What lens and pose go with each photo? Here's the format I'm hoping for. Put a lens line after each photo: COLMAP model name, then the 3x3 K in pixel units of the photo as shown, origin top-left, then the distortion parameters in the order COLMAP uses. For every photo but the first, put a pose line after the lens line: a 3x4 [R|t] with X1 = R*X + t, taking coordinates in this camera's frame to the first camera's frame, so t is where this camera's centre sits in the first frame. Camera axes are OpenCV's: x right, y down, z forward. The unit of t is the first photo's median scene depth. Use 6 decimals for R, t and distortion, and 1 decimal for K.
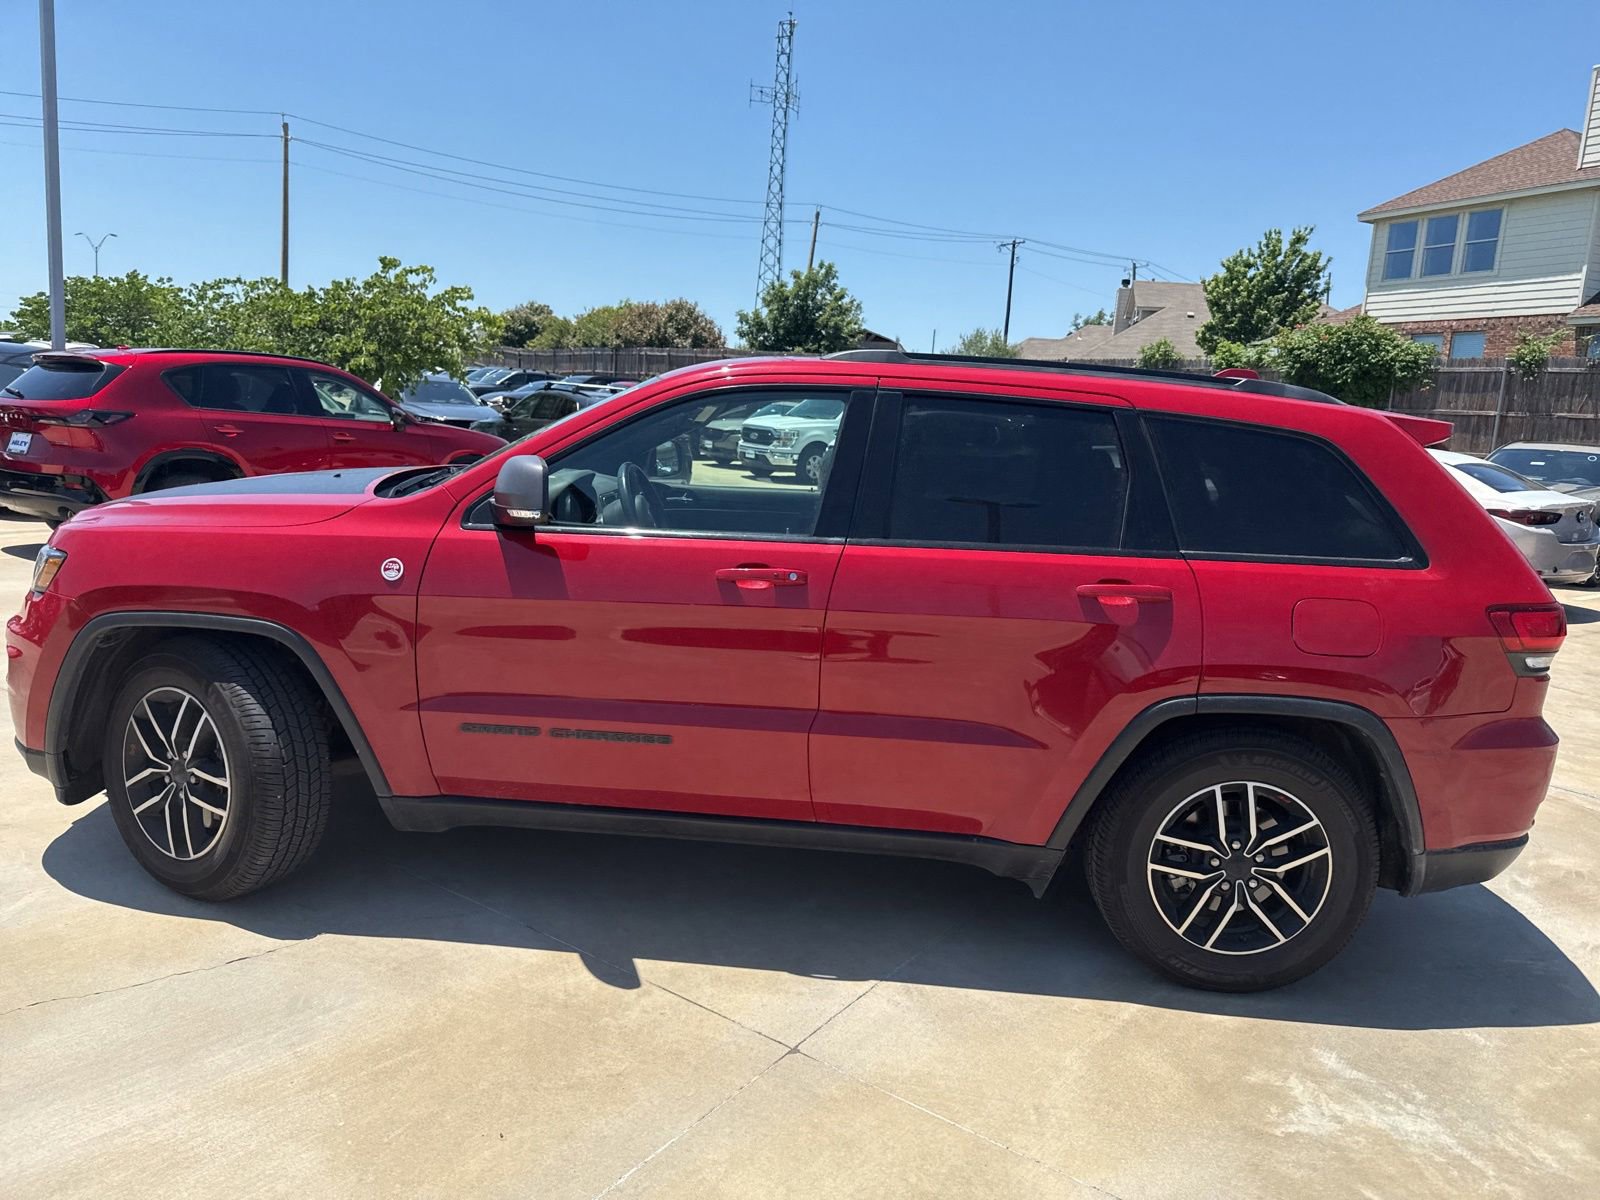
lens RADIAL K [[1128.3, 0, 802.6], [0, 1128.3, 609.7], [0, 0, 1]] dist [0.040771, -0.056867]
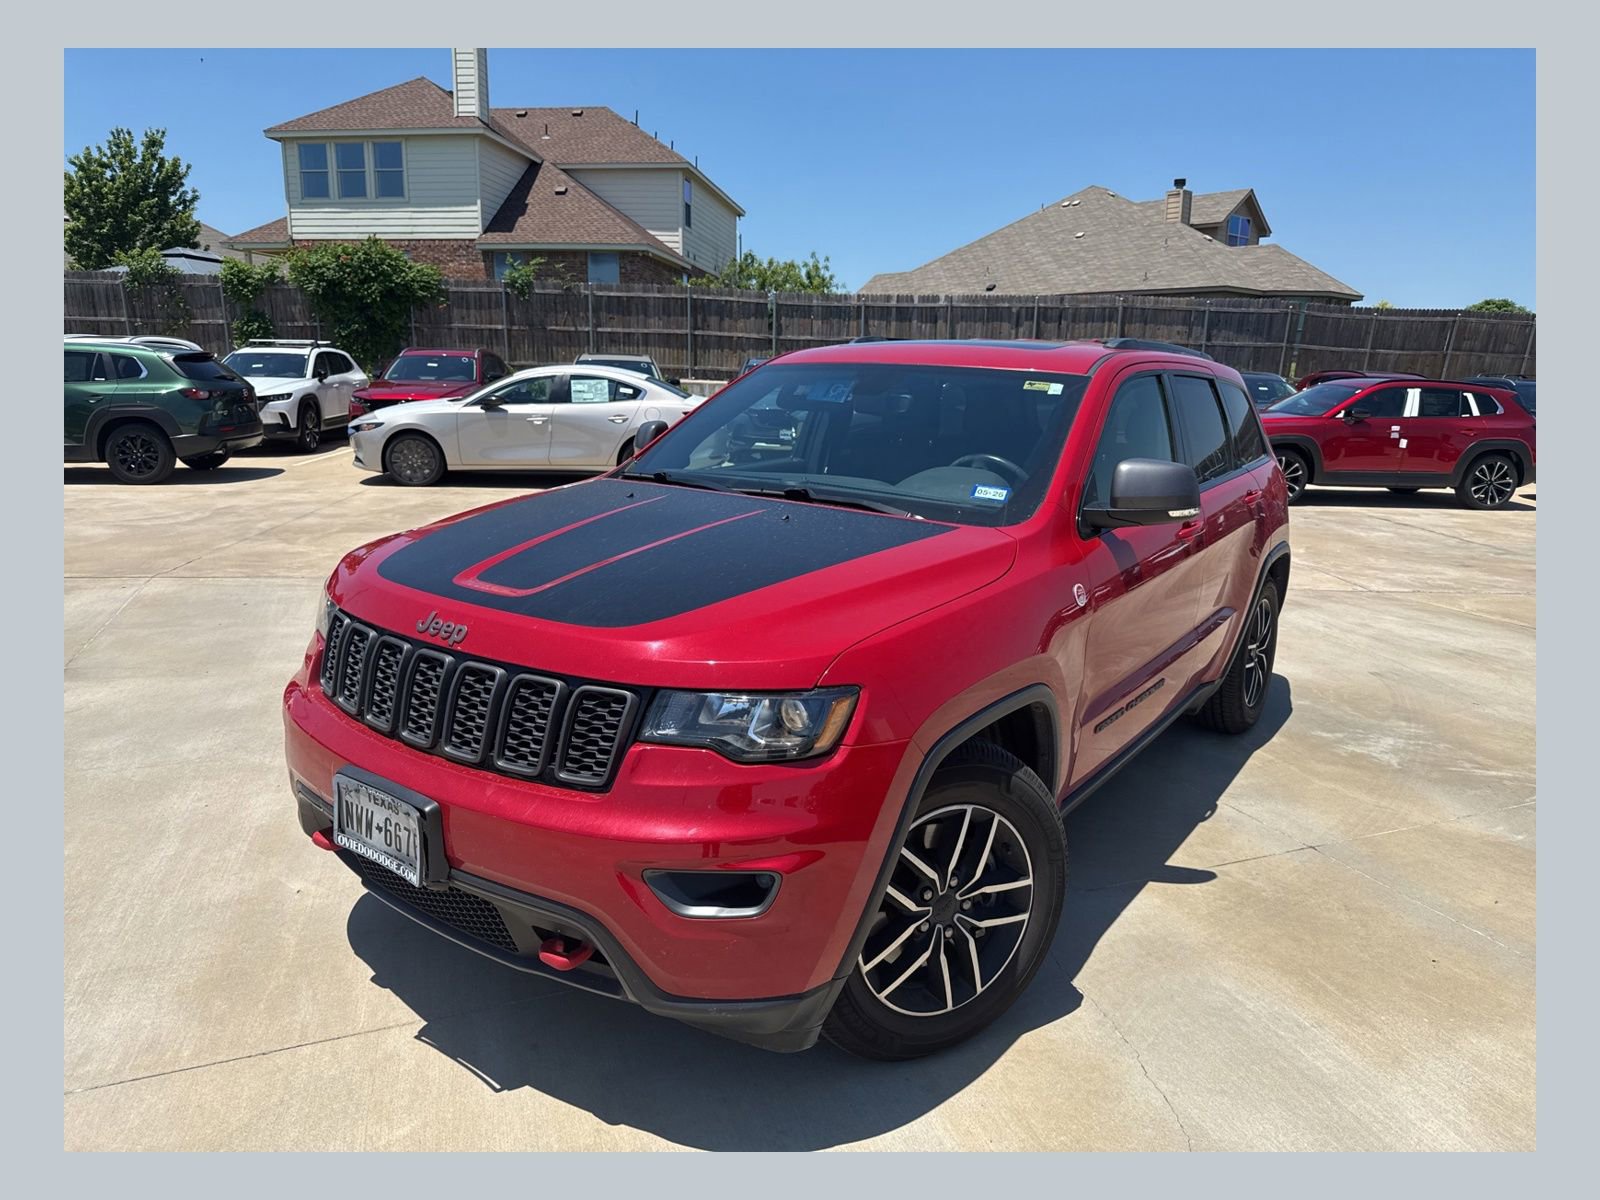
lens RADIAL K [[1048.3, 0, 800.0], [0, 1048.3, 600.0], [0, 0, 1]] dist [0.027264, -0.043391]
pose [[0.534997, -0.235691, 0.811313, -1.191716], [0.158752, 0.971238, 0.177466, -0.223664], [-0.829805, 0.033854, 0.557026, 0.687210]]
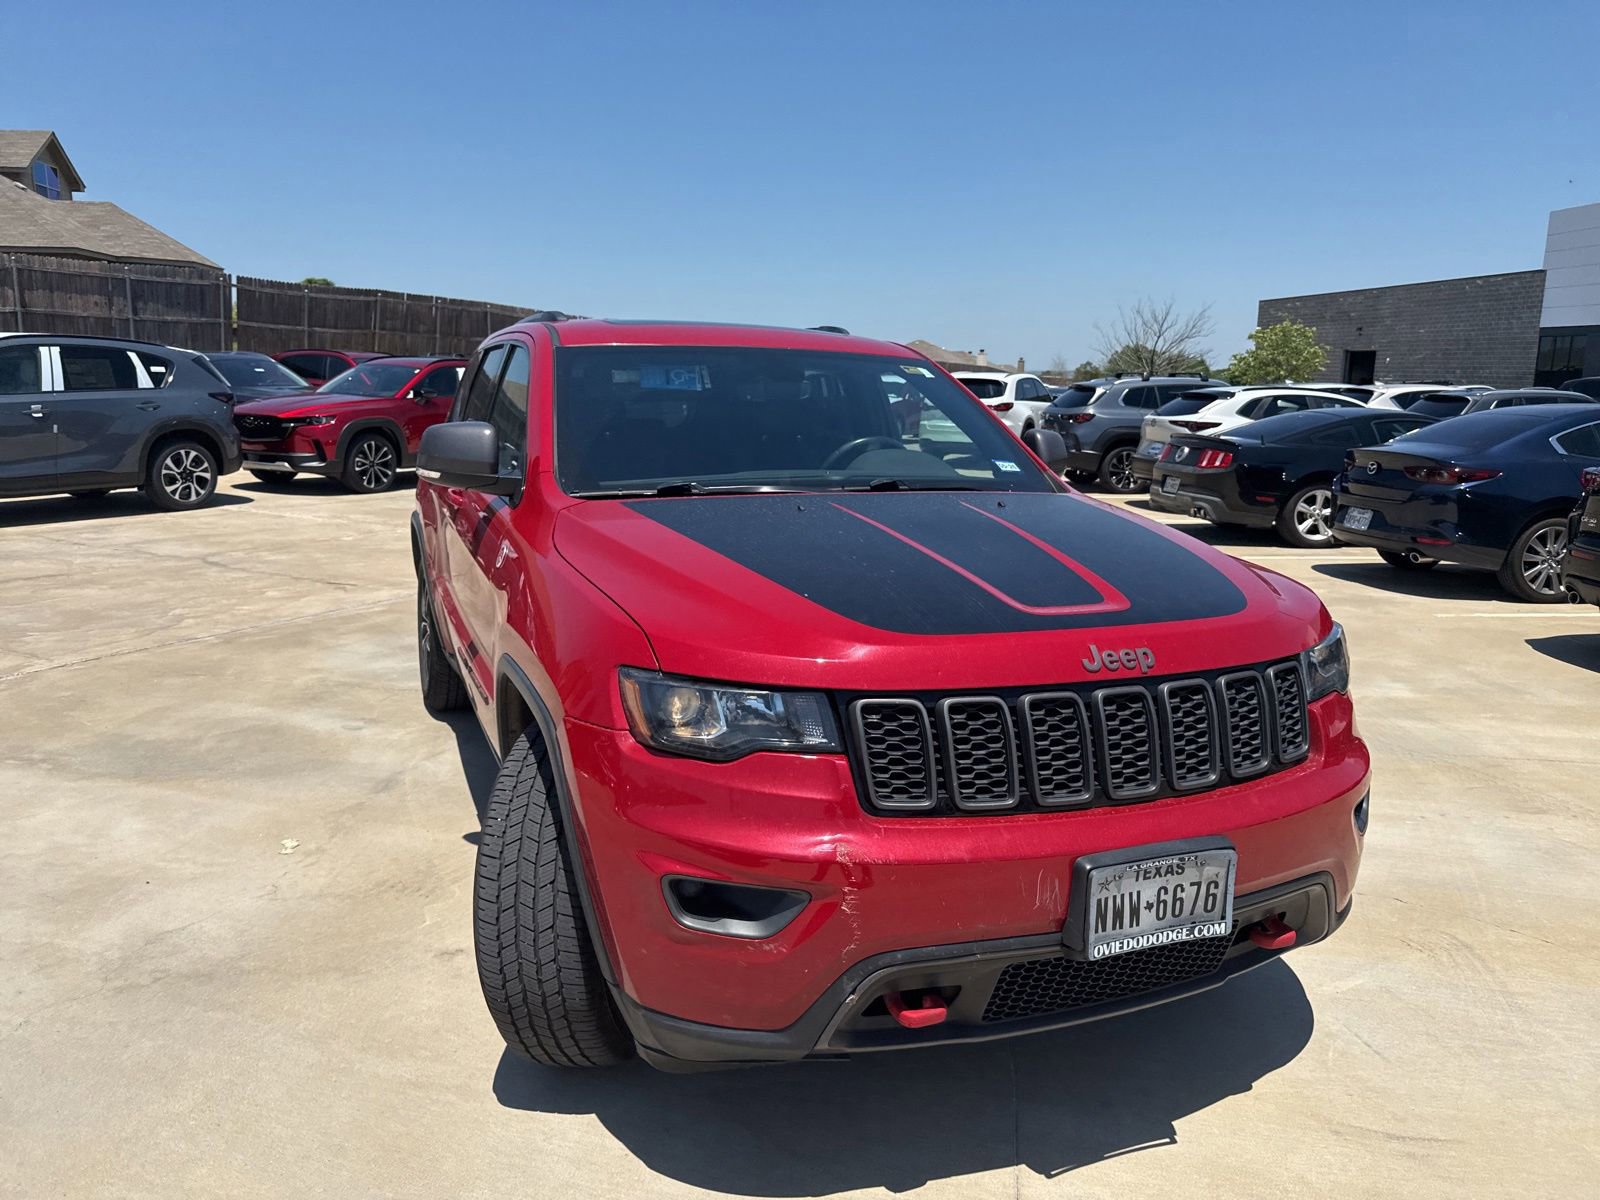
lens RADIAL K [[1142.7, 0, 817.9], [0, 1142.7, 593.4], [0, 0, 1]] dist [-0.004335, -0.008584]
pose [[-0.433177, -0.244855, 0.867412, -1.238450], [0.108214, 0.941301, 0.319754, -0.383562], [-0.894789, 0.232376, -0.381253, 1.679117]]
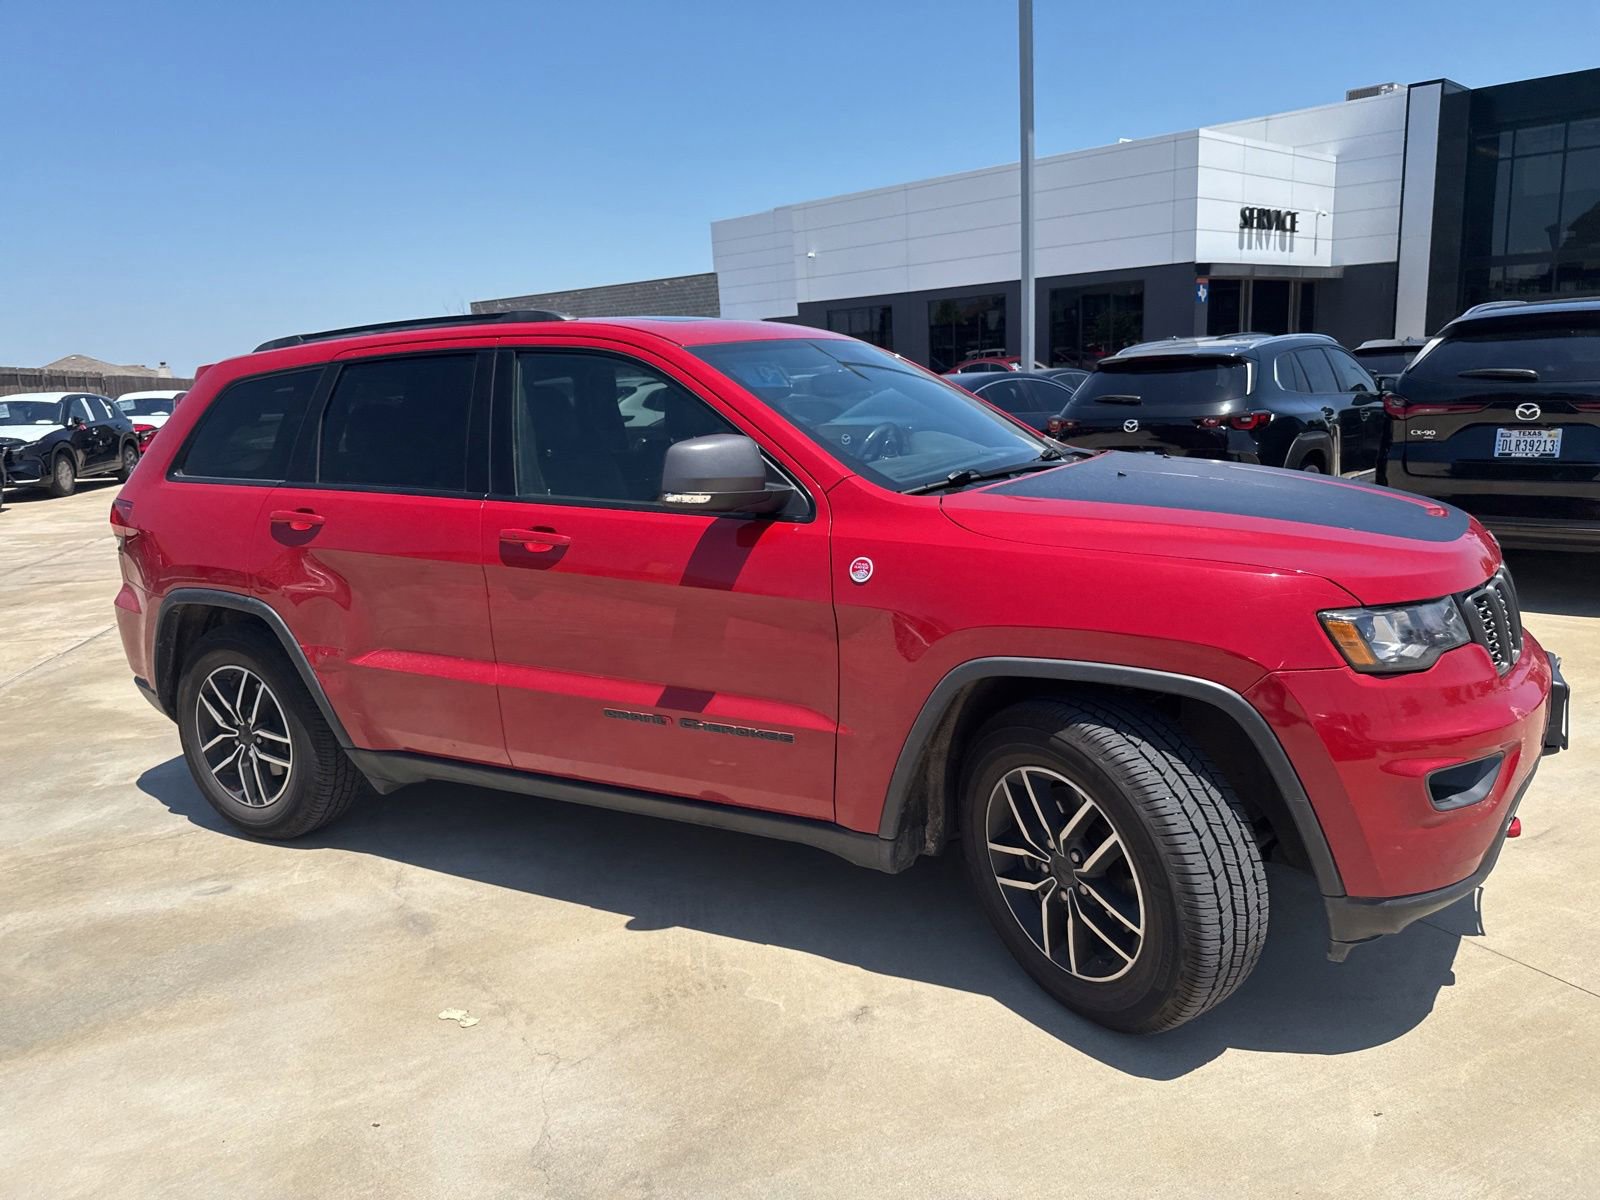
lens RADIAL K [[1116.4, 0, 810.9], [0, 1116.4, 610.5], [0, 0, 1]] dist [0.068624, -0.095891]
pose [[-0.902338, -0.118724, 0.414355, -0.634079], [0.057654, 0.919433, 0.388997, -0.442878], [-0.427155, 0.374897, -0.822795, 2.264146]]
